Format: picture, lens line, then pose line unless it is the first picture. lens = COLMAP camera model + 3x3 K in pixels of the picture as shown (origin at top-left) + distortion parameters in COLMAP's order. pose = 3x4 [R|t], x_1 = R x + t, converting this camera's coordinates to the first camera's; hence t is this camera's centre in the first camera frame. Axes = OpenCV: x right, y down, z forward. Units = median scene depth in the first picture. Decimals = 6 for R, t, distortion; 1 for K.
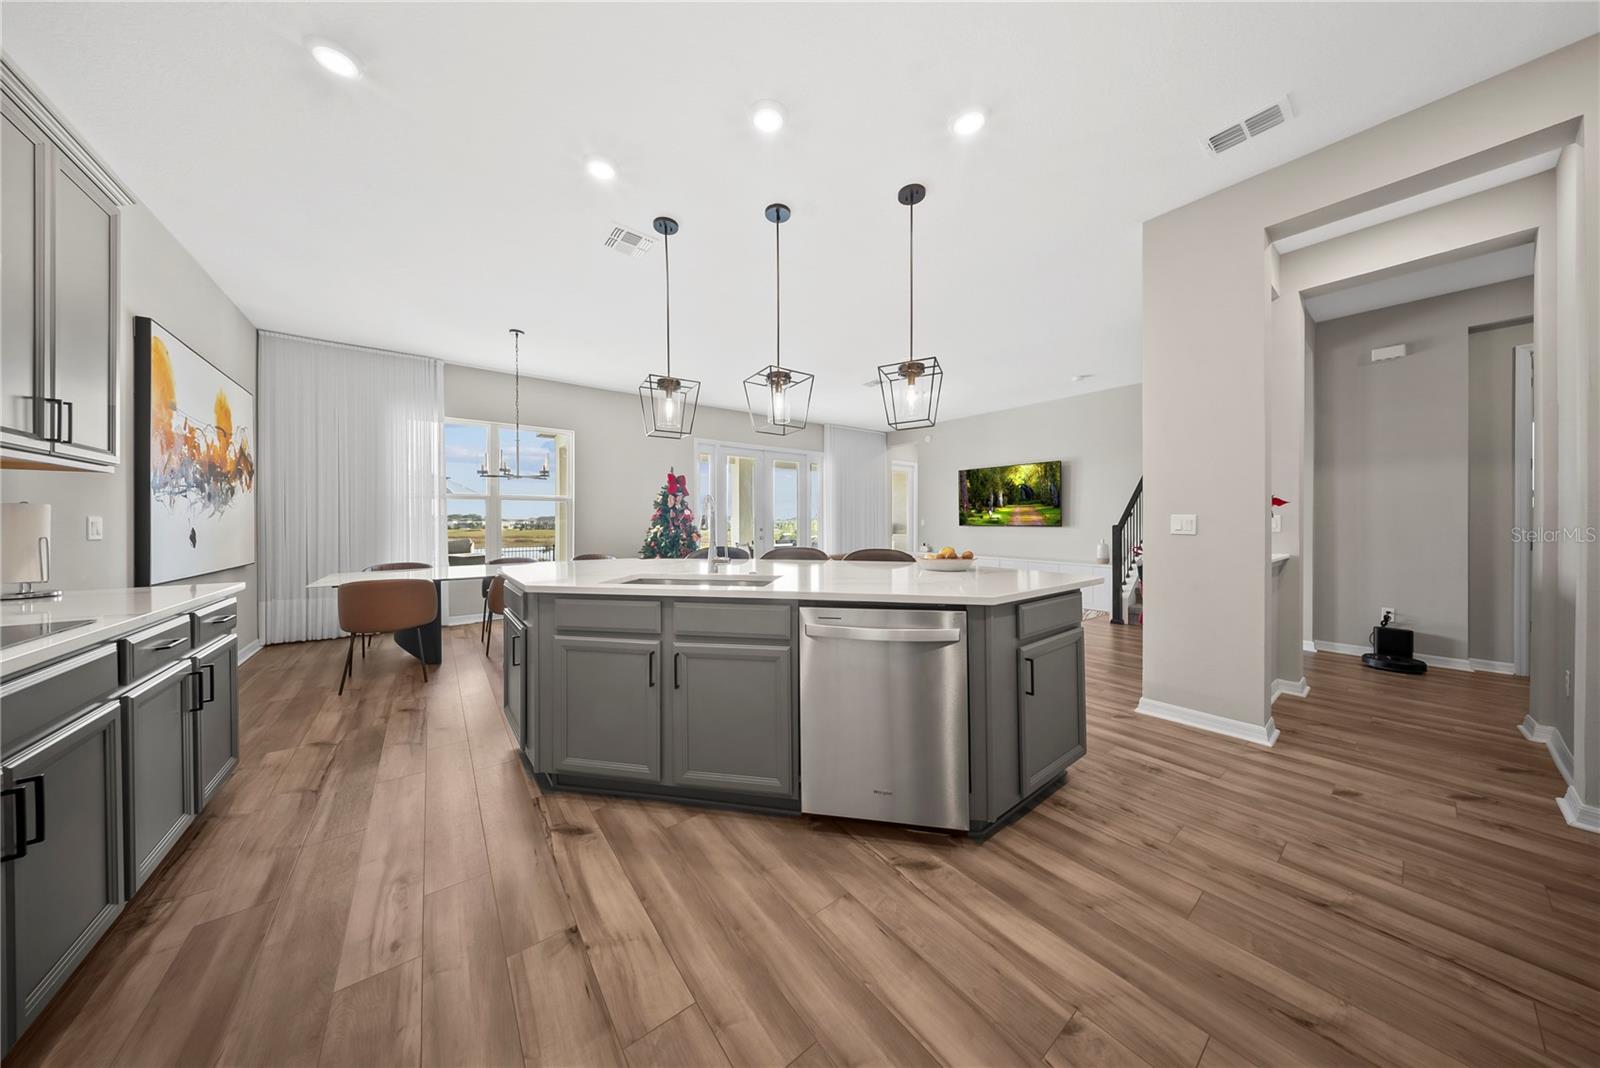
lens RADIAL K [[473.7, 0, 790.0], [0, 473.7, 524.4], [0, 0, 1]] dist [-0.003914, -0.000468]
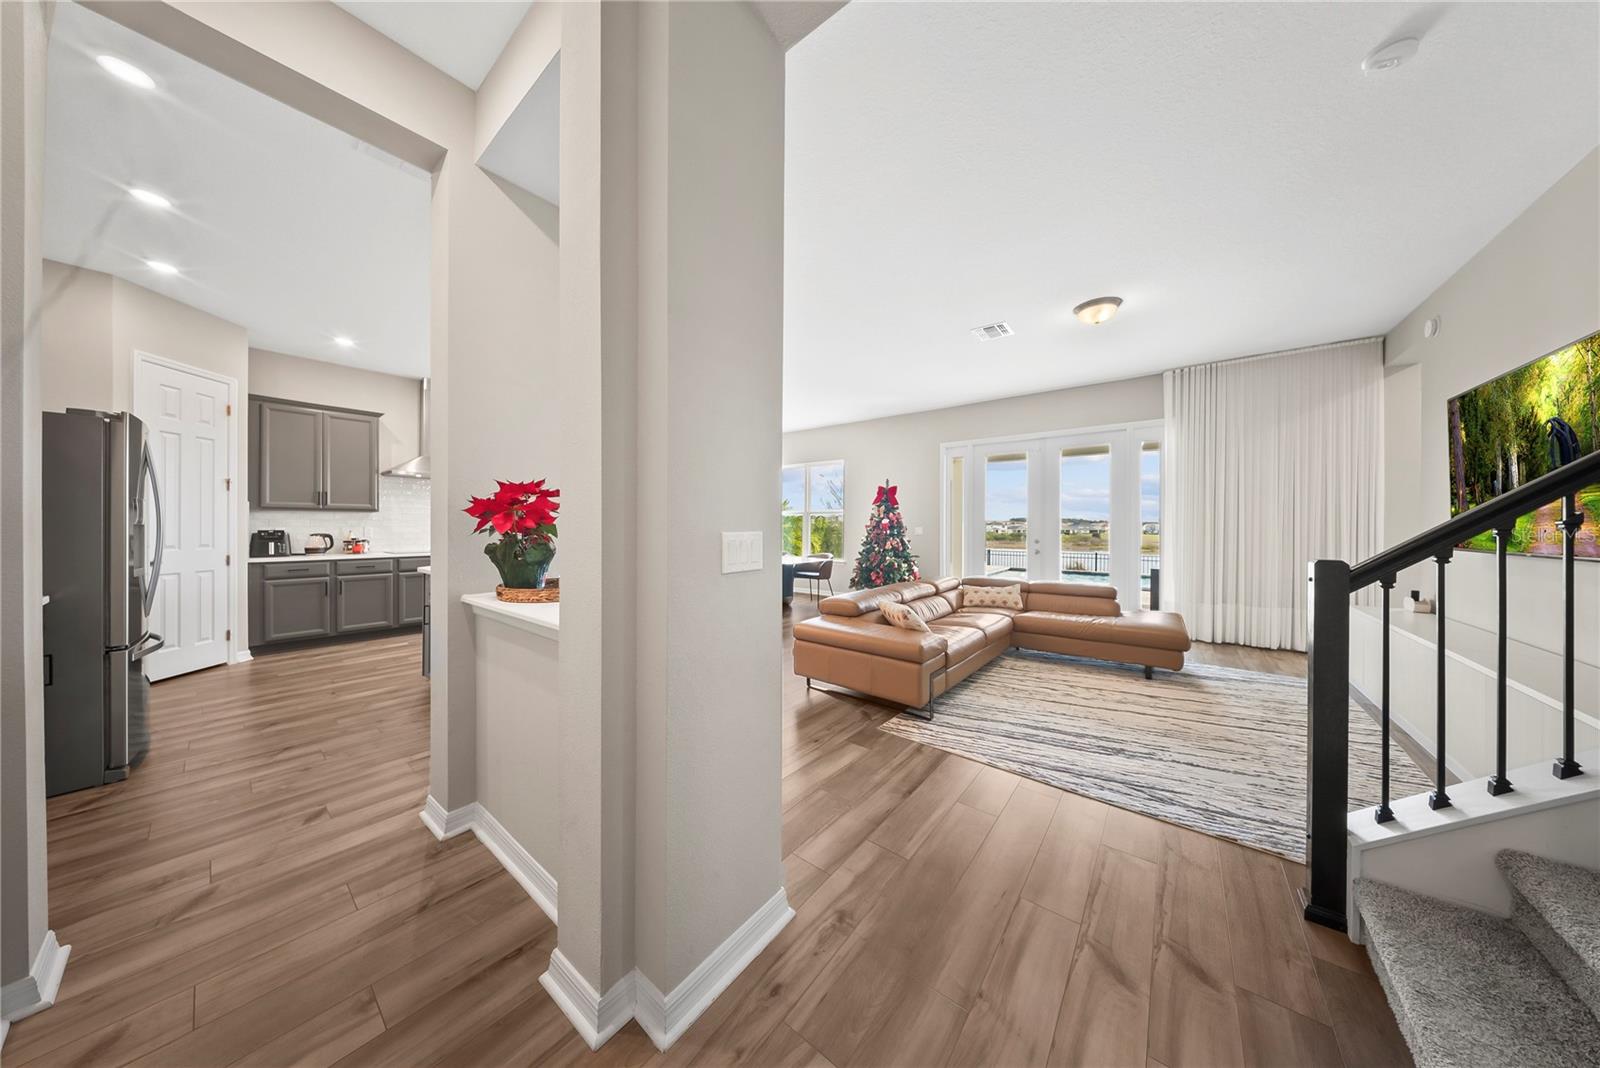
lens RADIAL K [[473.7, 0, 806.4], [0, 473.7, 519.7], [0, 0, 1]] dist [-0.003914, -0.000468]
pose [[0.266547, -0.009198, -0.963778, 0.684117], [-0.009802, 0.999877, -0.012253, -0.012413], [0.963772, 0.012713, 0.266424, 0.487763]]
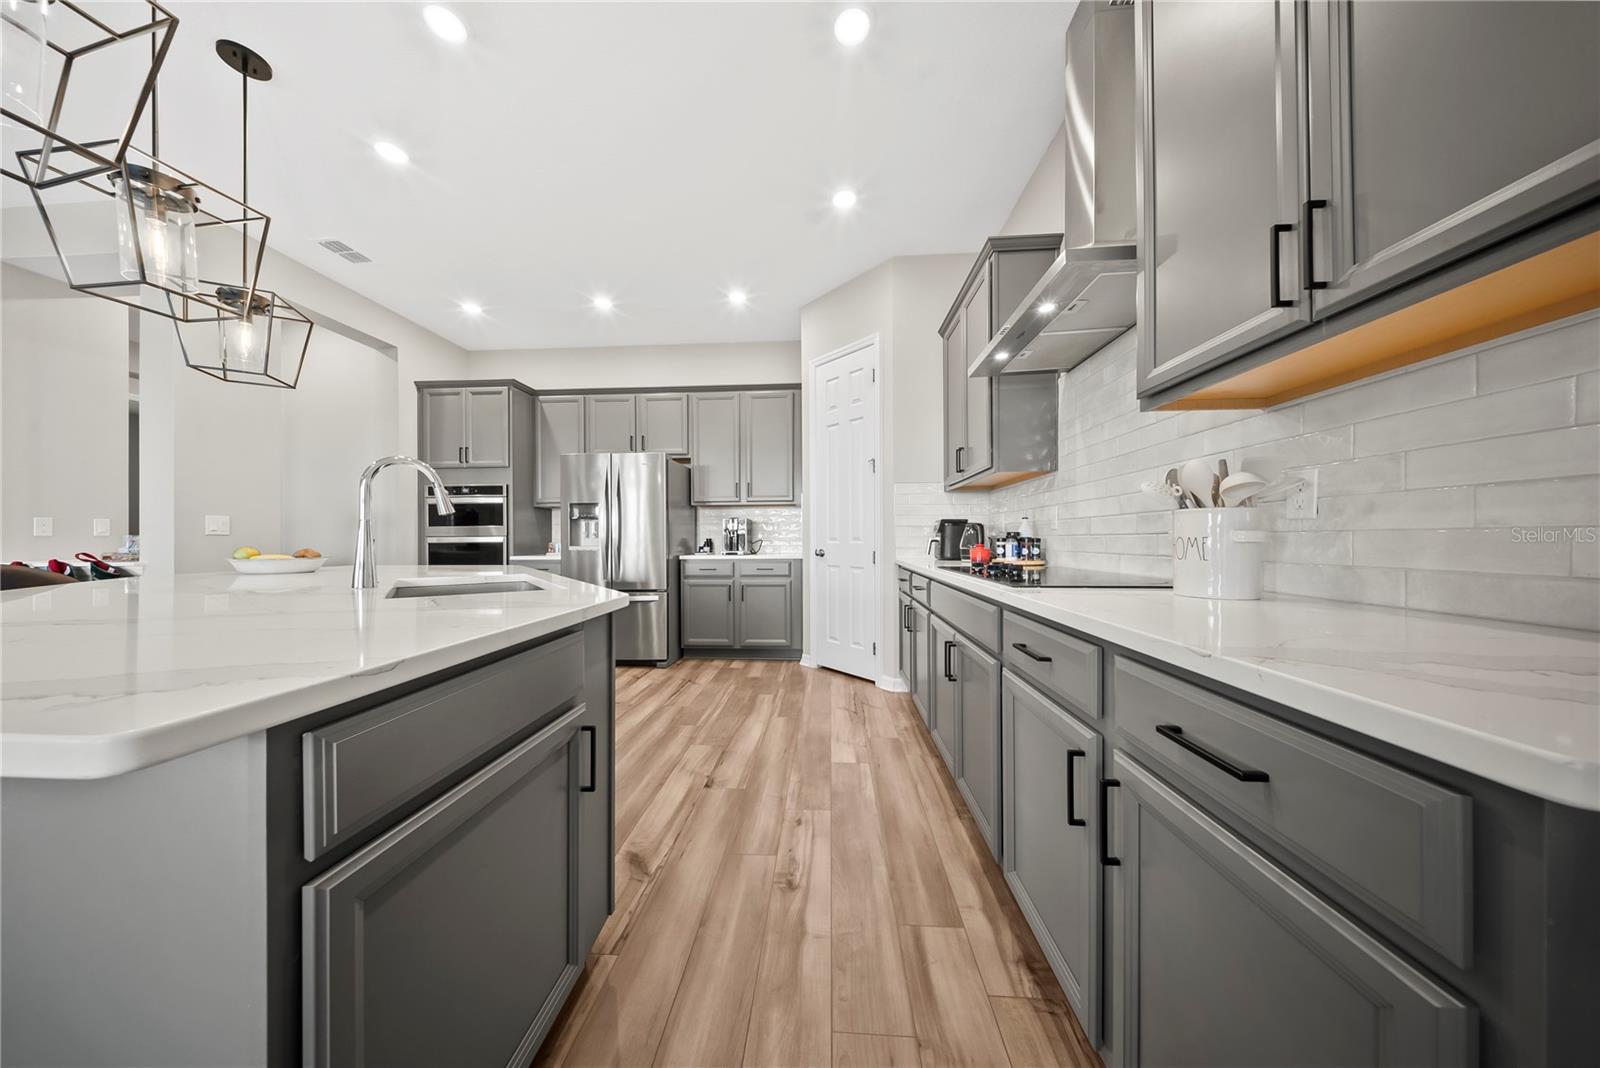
lens RADIAL K [[473.7, 0, 797.2], [0, 473.7, 539.0], [0, 0, 1]] dist [-0.003914, -0.000468]
pose [[-0.751970, 0.006011, 0.659170, -0.314277], [0.011451, 0.999927, 0.003945, 0.015695], [-0.659098, 0.010515, -0.751983, 0.365023]]
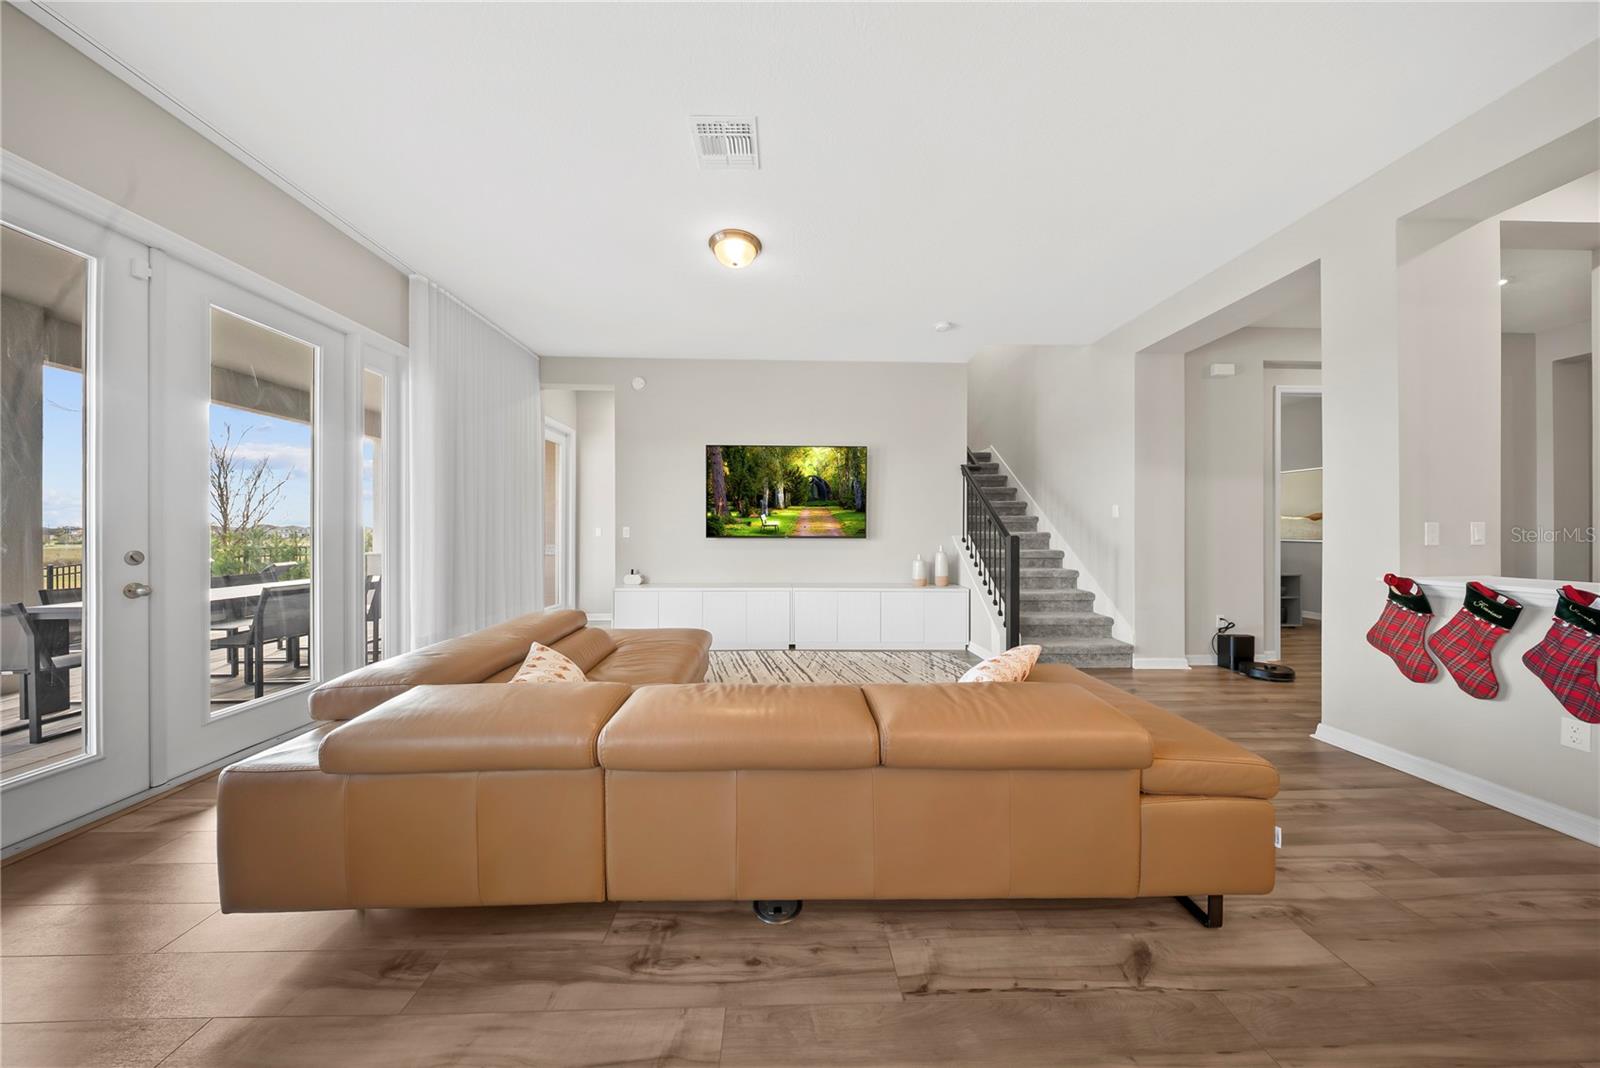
lens RADIAL K [[473.7, 0, 801.9], [0, 473.7, 530.0], [0, 0, 1]] dist [-0.003914, -0.000468]
pose [[0.582161, 0.008801, 0.813026, -0.066165], [0.002027, 0.999923, -0.012276, 0.000254], [-0.813071, 0.008795, 0.582098, 0.658522]]
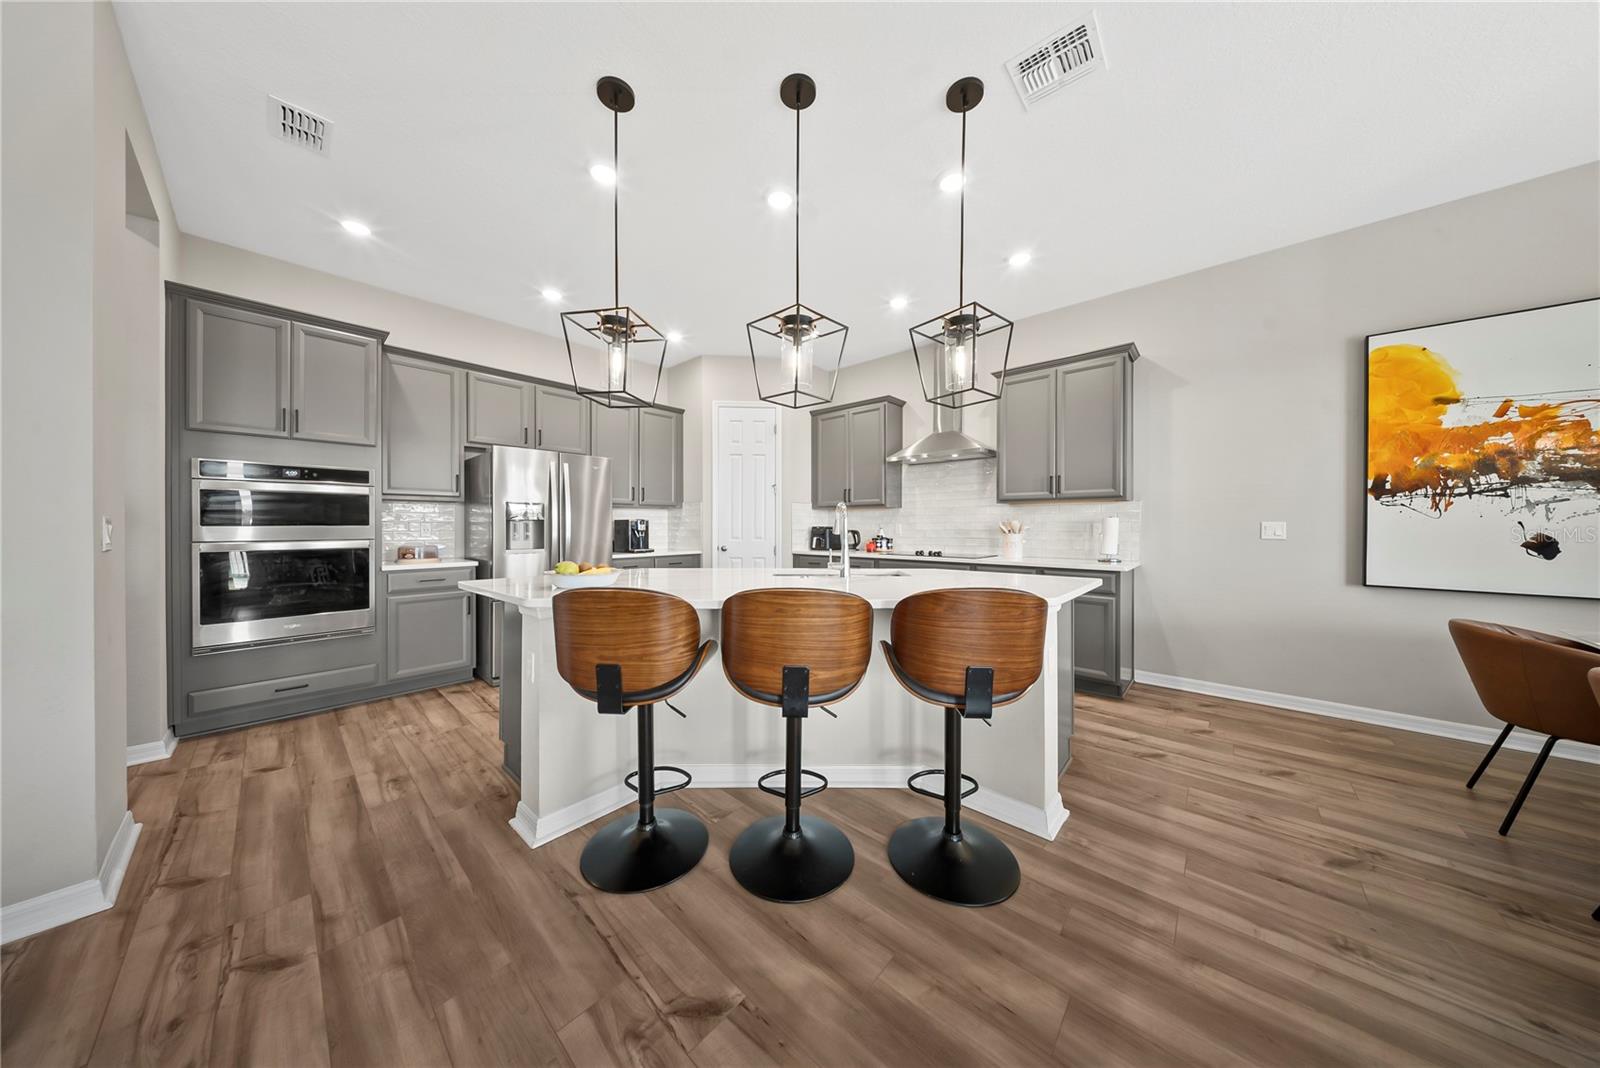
lens RADIAL K [[473.7, 0, 795.3], [0, 473.7, 524.8], [0, 0, 1]] dist [-0.003914, -0.000468]
pose [[-0.982195, 0.001643, -0.187860, 0.043695], [0.000921, 0.999992, 0.003935, -0.004736], [0.187865, 0.003692, -0.982188, 0.663346]]
